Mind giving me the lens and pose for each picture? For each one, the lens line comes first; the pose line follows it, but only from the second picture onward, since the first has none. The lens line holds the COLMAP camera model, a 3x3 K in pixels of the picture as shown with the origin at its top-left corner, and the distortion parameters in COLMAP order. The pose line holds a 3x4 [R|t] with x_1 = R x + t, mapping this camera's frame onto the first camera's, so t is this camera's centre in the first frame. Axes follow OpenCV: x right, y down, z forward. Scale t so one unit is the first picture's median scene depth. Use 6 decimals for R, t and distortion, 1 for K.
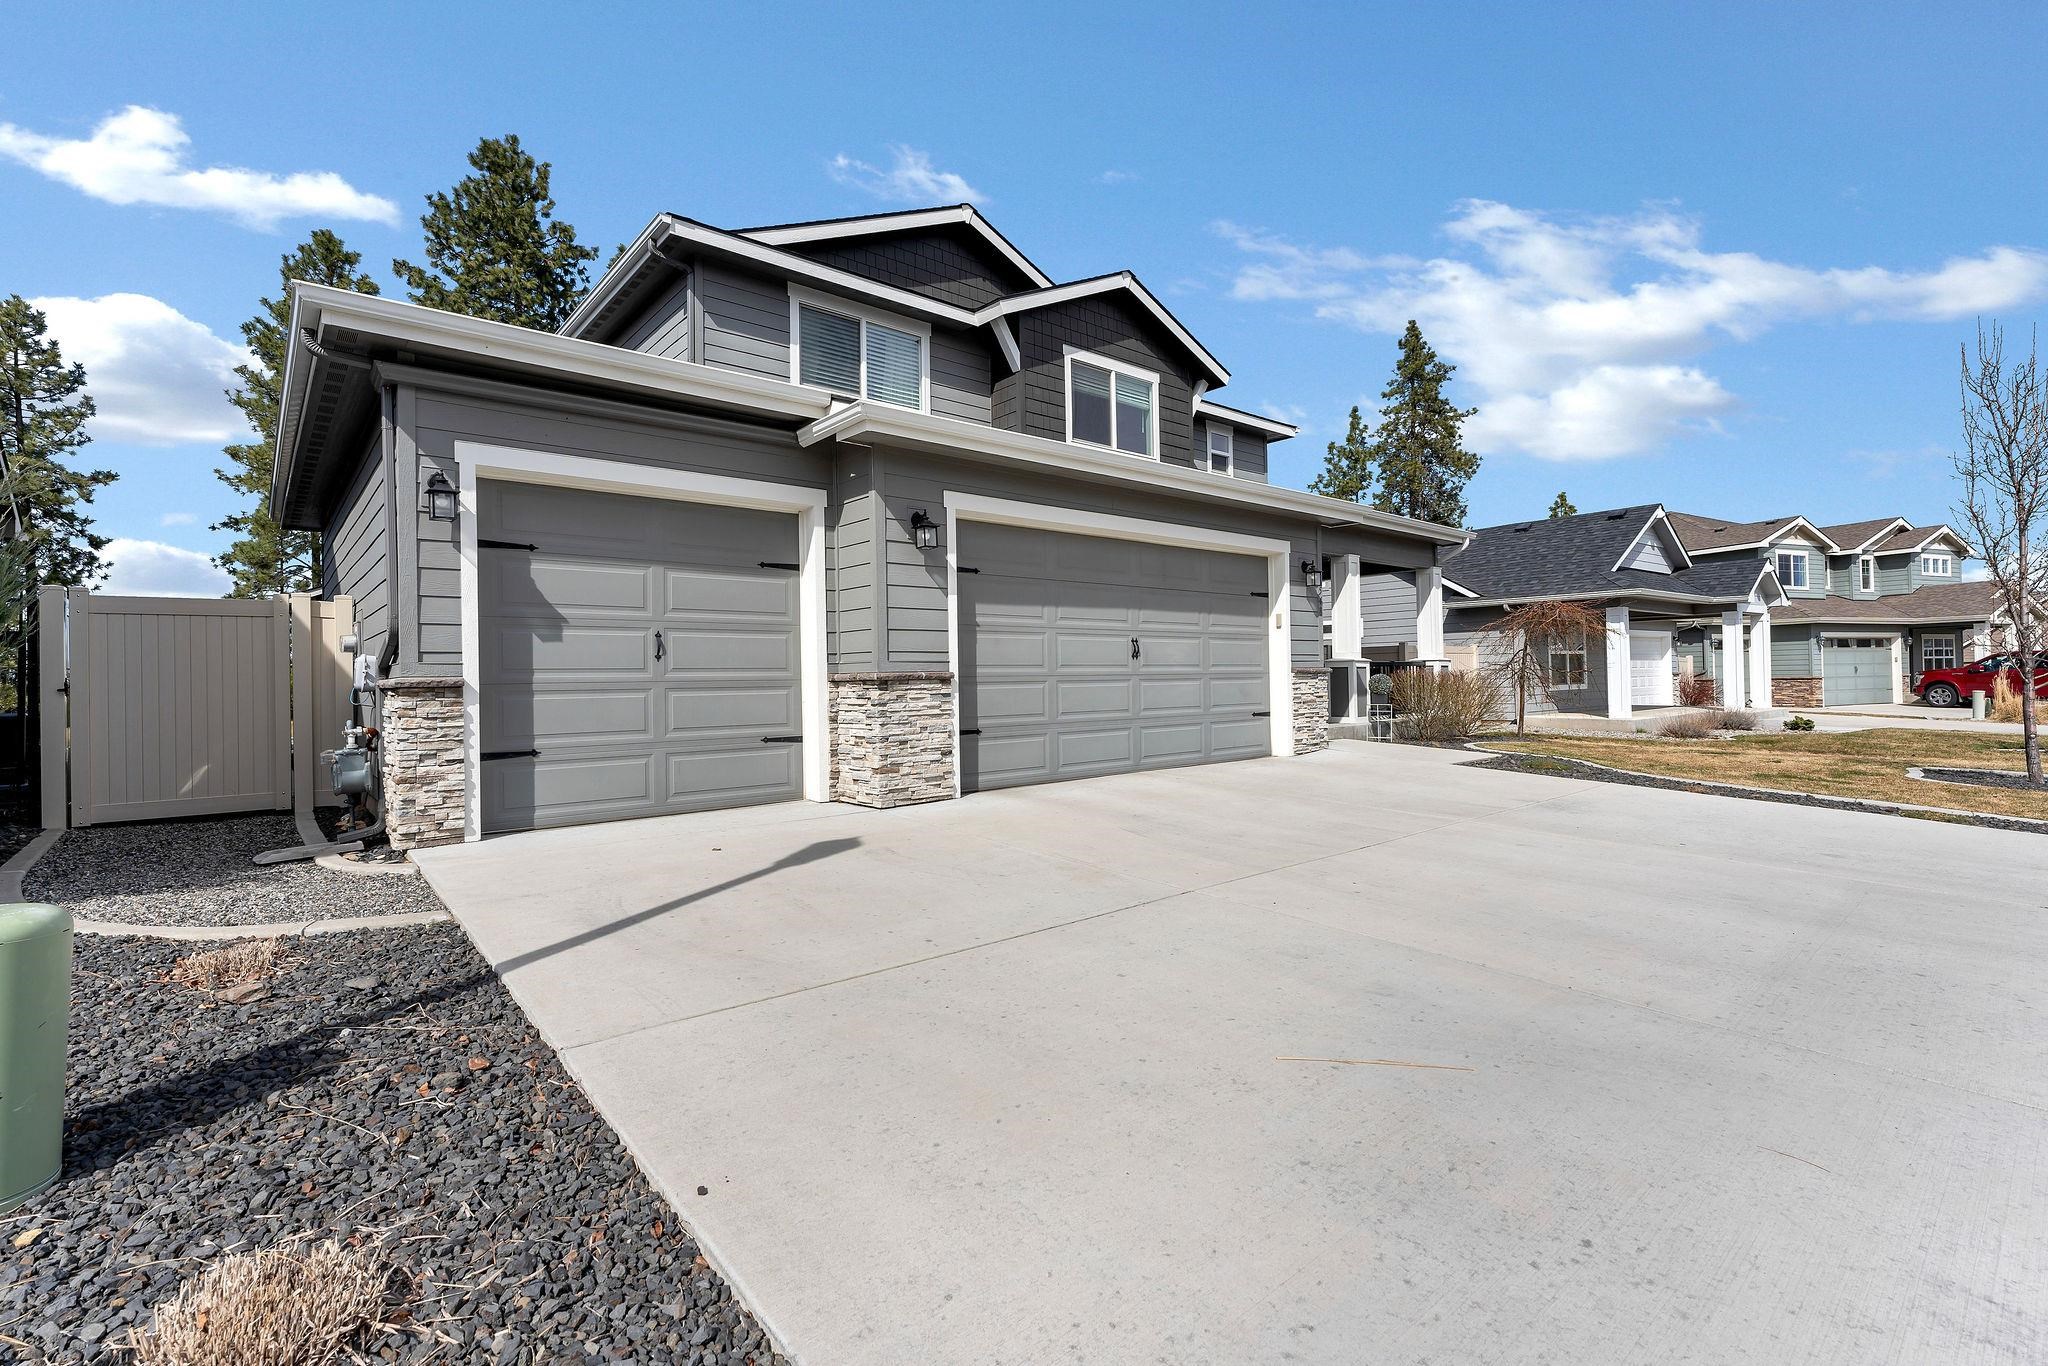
lens RADIAL K [[918.8, 0, 1022.9], [0, 918.8, 672.2], [0, 0, 1]] dist [0.004331, 0.000463]
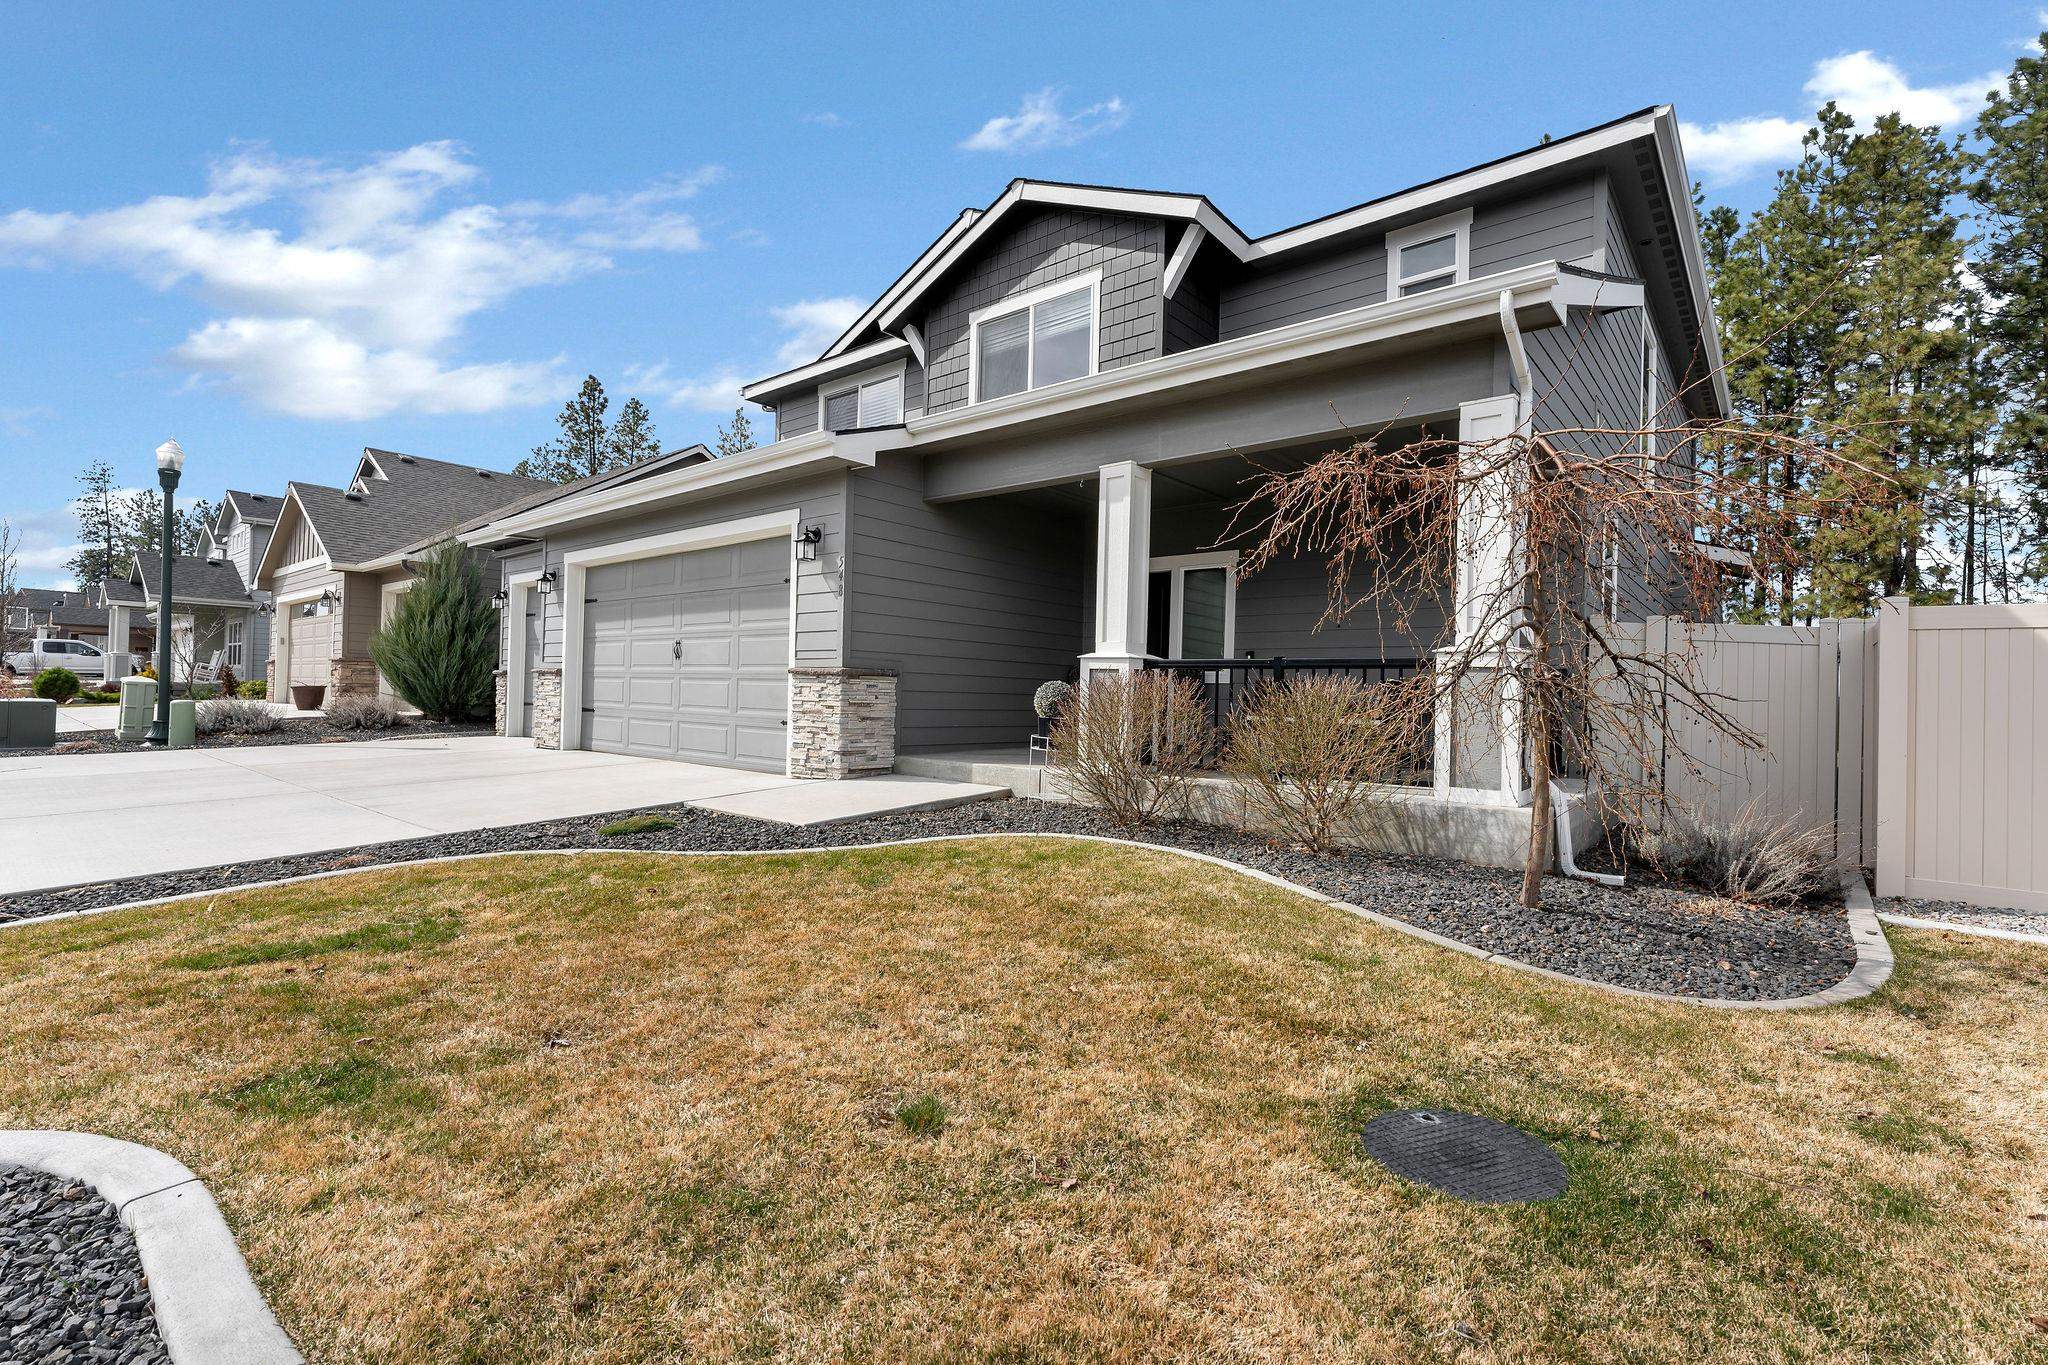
lens RADIAL K [[911.3, 0, 1005.2], [0, 911.3, 694.8], [0, 0, 1]] dist [0.000294, 0.000055]
pose [[0.145942, 0.018353, -0.989123, 1.123907], [-0.020467, 0.999670, 0.015529, 0.003119], [0.989081, 0.017978, 0.146270, 1.088977]]
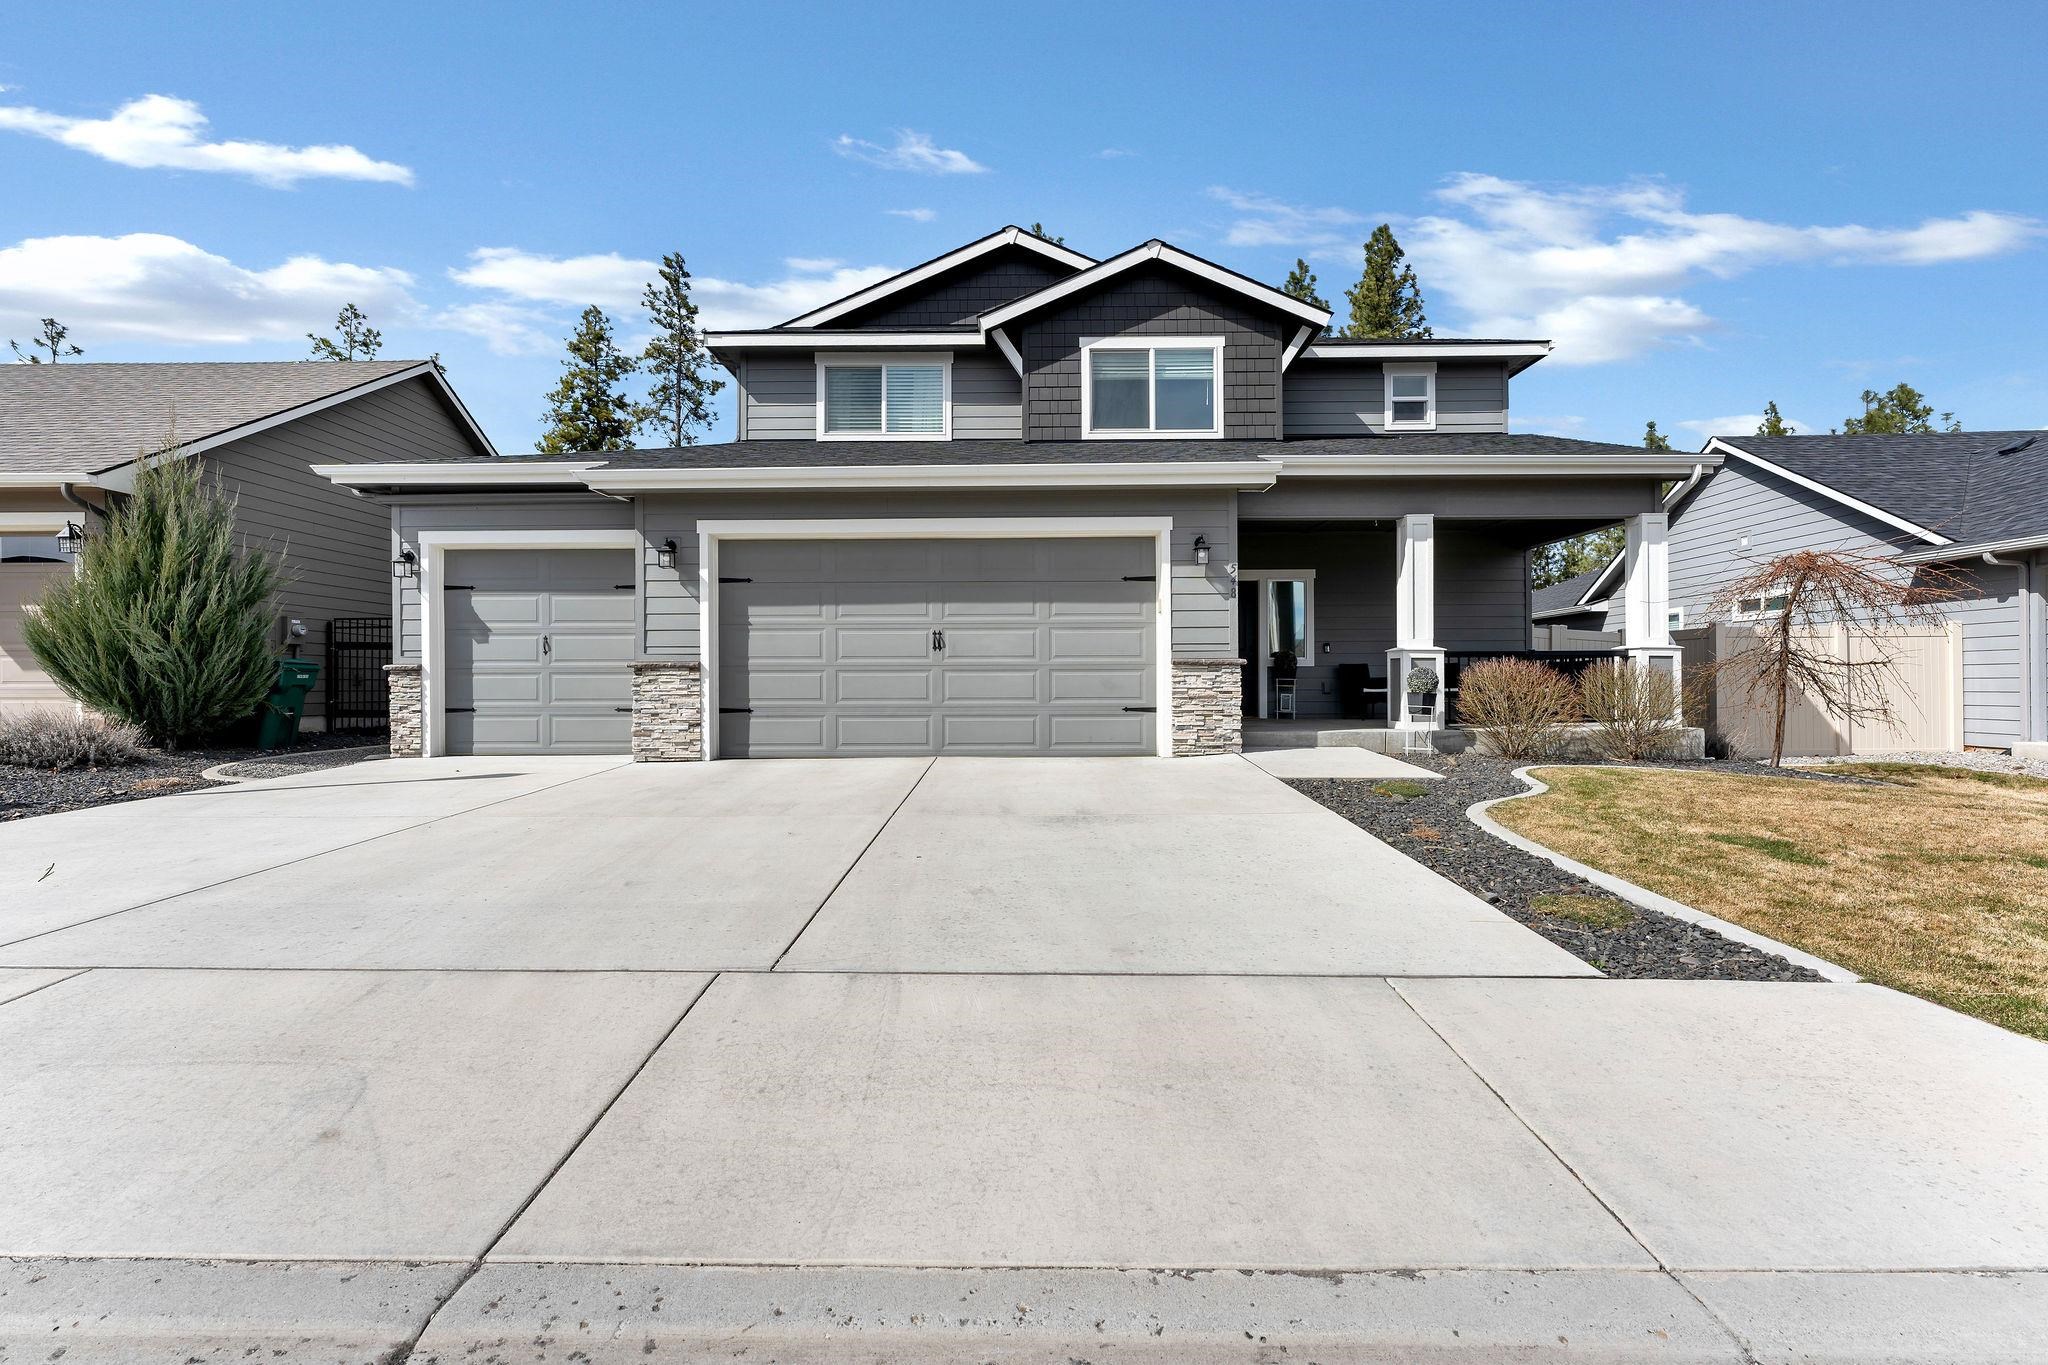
lens RADIAL K [[913.7, 0, 1009.1], [0, 913.7, 686.6], [0, 0, 1]] dist [-0.000868, -0.000206]
pose [[0.750522, 0.015333, -0.660667, 0.777269], [-0.002803, 0.999796, 0.020020, 0.005239], [0.660839, -0.013173, 0.750412, 0.235439]]
